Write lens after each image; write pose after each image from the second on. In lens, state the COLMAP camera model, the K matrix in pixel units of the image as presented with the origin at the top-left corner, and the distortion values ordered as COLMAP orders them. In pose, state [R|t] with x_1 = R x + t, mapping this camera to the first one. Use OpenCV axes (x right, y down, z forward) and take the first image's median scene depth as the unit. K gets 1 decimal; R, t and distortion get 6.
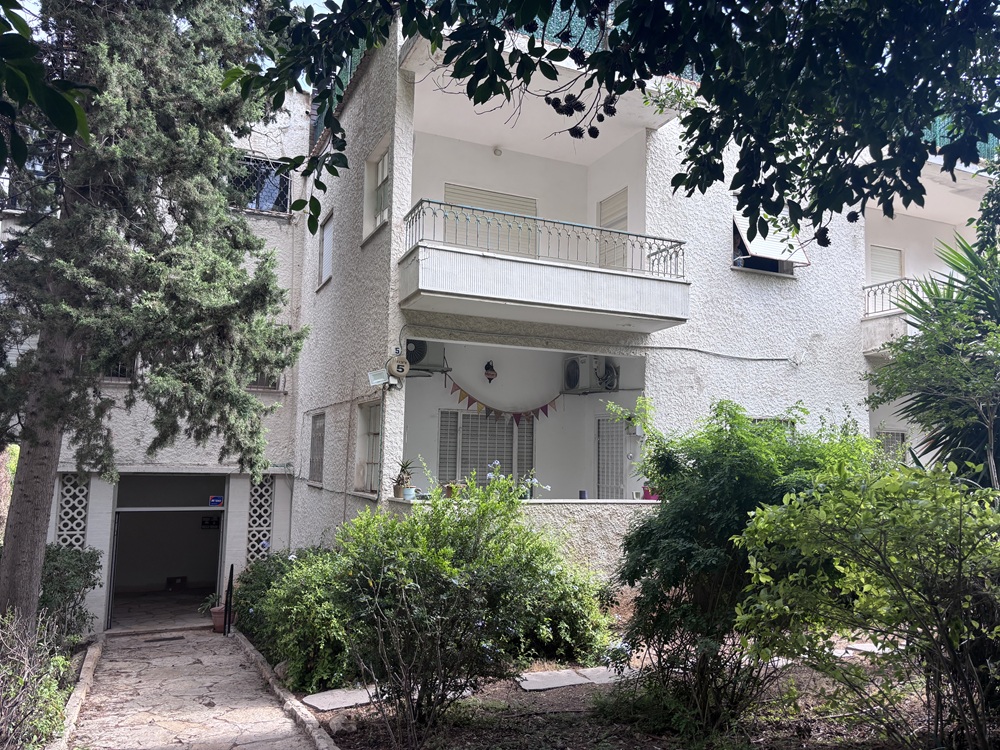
lens RADIAL K [[761.0, 0, 503.6], [0, 761.0, 379.7], [0, 0, 1]] dist [0.038335, -0.013156]
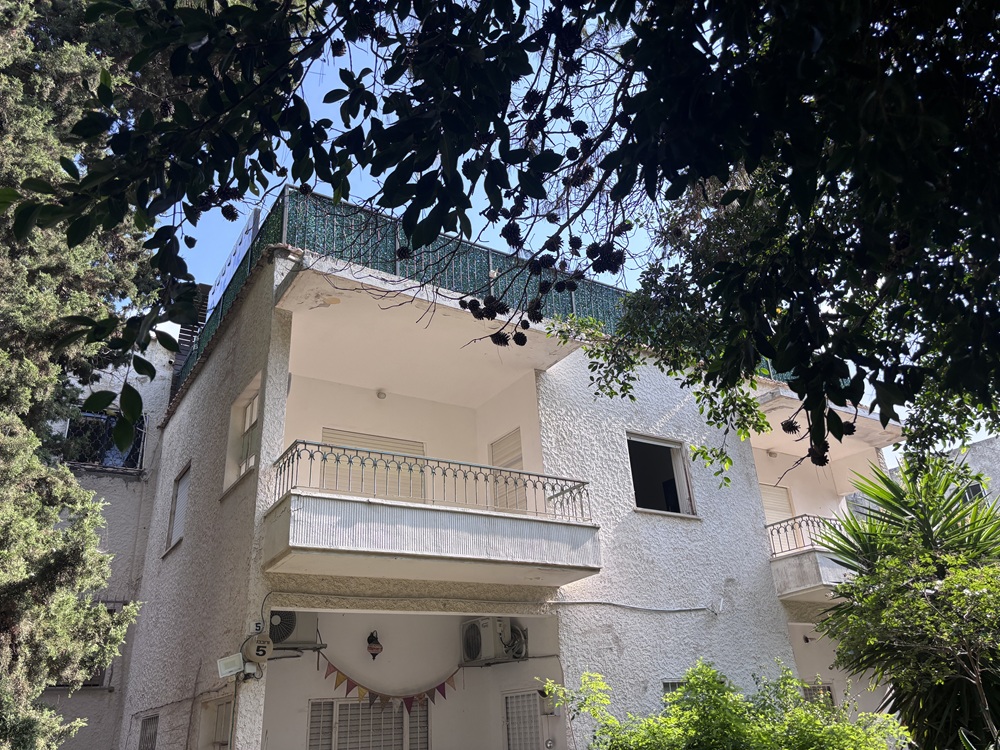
lens RADIAL K [[761.0, 0, 498.6], [0, 761.0, 371.7], [0, 0, 1]] dist [0.038335, -0.013156]
pose [[0.986971, -0.008220, 0.160691, -0.016628], [0.061222, 0.942761, -0.327800, -0.010546], [-0.148798, 0.333367, 0.930981, 0.113227]]
